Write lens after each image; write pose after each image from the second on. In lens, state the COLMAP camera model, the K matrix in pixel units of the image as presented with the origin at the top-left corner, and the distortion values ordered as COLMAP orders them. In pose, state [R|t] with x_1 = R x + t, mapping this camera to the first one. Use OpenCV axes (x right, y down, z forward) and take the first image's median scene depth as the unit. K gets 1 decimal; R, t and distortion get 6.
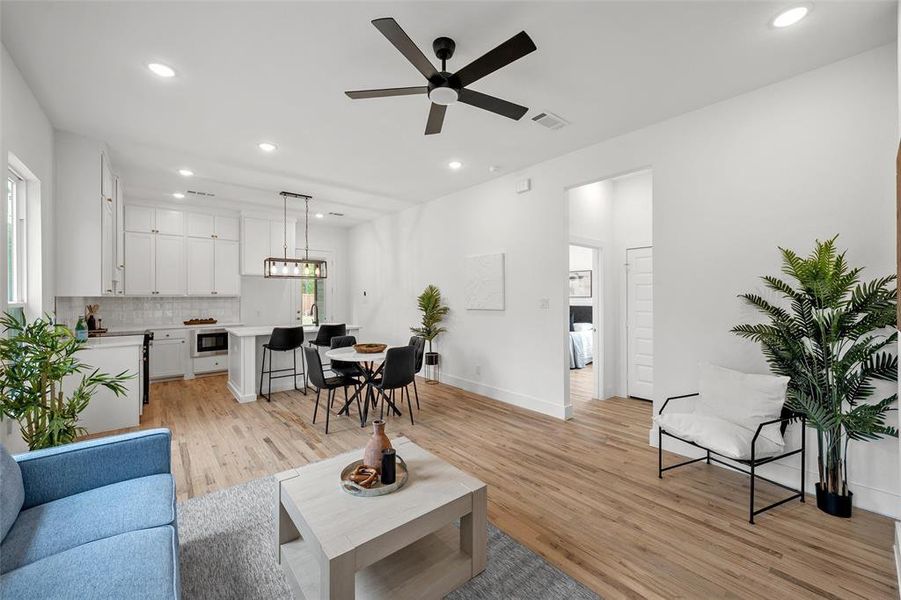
lens RADIAL K [[355.2, 0, 449.5], [0, 355.2, 298.6], [0, 0, 1]] dist [0.009799, 0.000007]
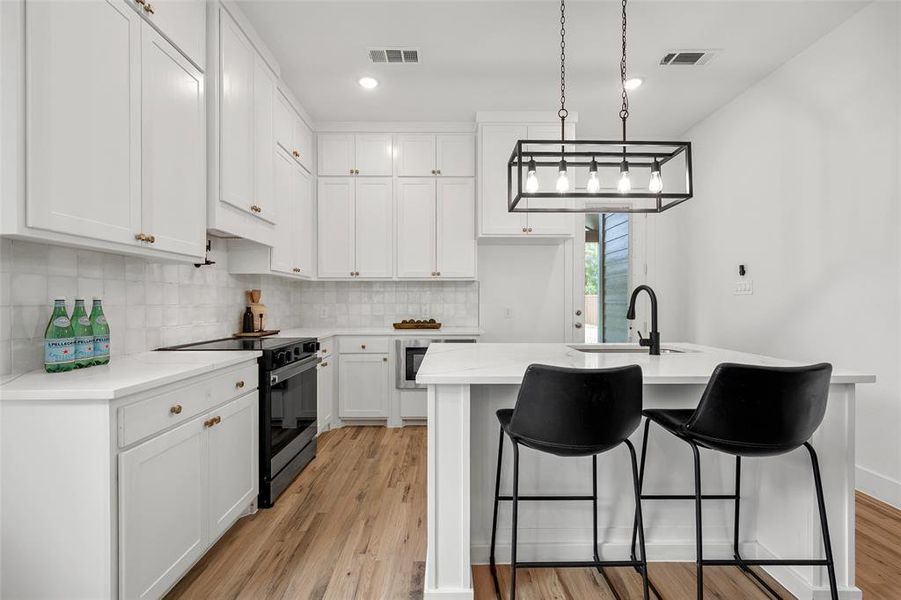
lens RADIAL K [[375.6, 0, 453.0], [0, 375.6, 302.3], [0, 0, 1]] dist [-0.011761, -0.000110]
pose [[0.779003, 0.004000, -0.627007, -0.296834], [-0.004833, 0.999988, 0.000375, 0.030705], [0.627001, 0.002739, 0.779013, 0.613035]]
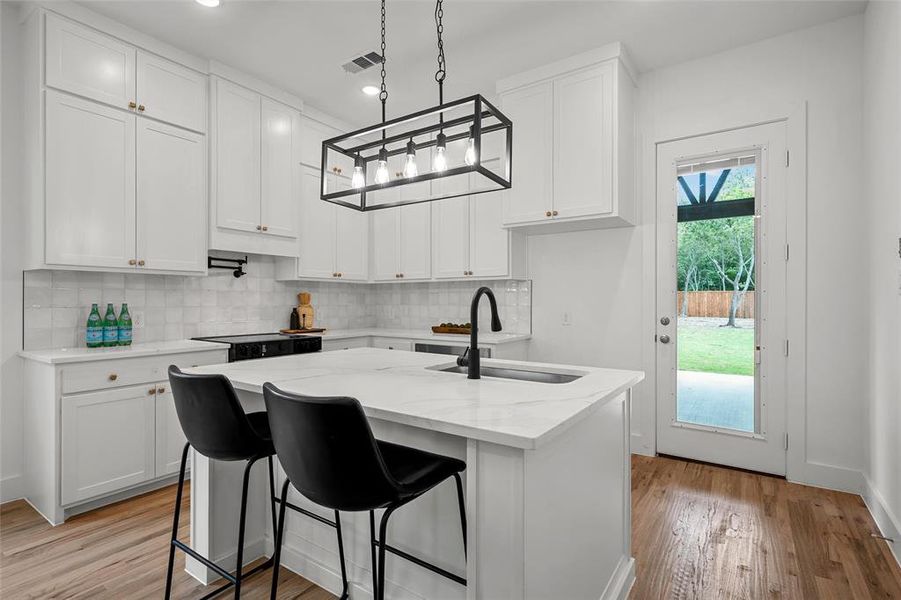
lens RADIAL K [[439.2, 0, 453.2], [0, 439.2, 297.4], [0, 0, 1]] dist [0.018637, 0.000637]
pose [[0.267614, -0.002335, -0.963523, -0.078241], [-0.006485, 0.999970, -0.004224, 0.022738], [0.963504, 0.007379, 0.267591, 0.891776]]
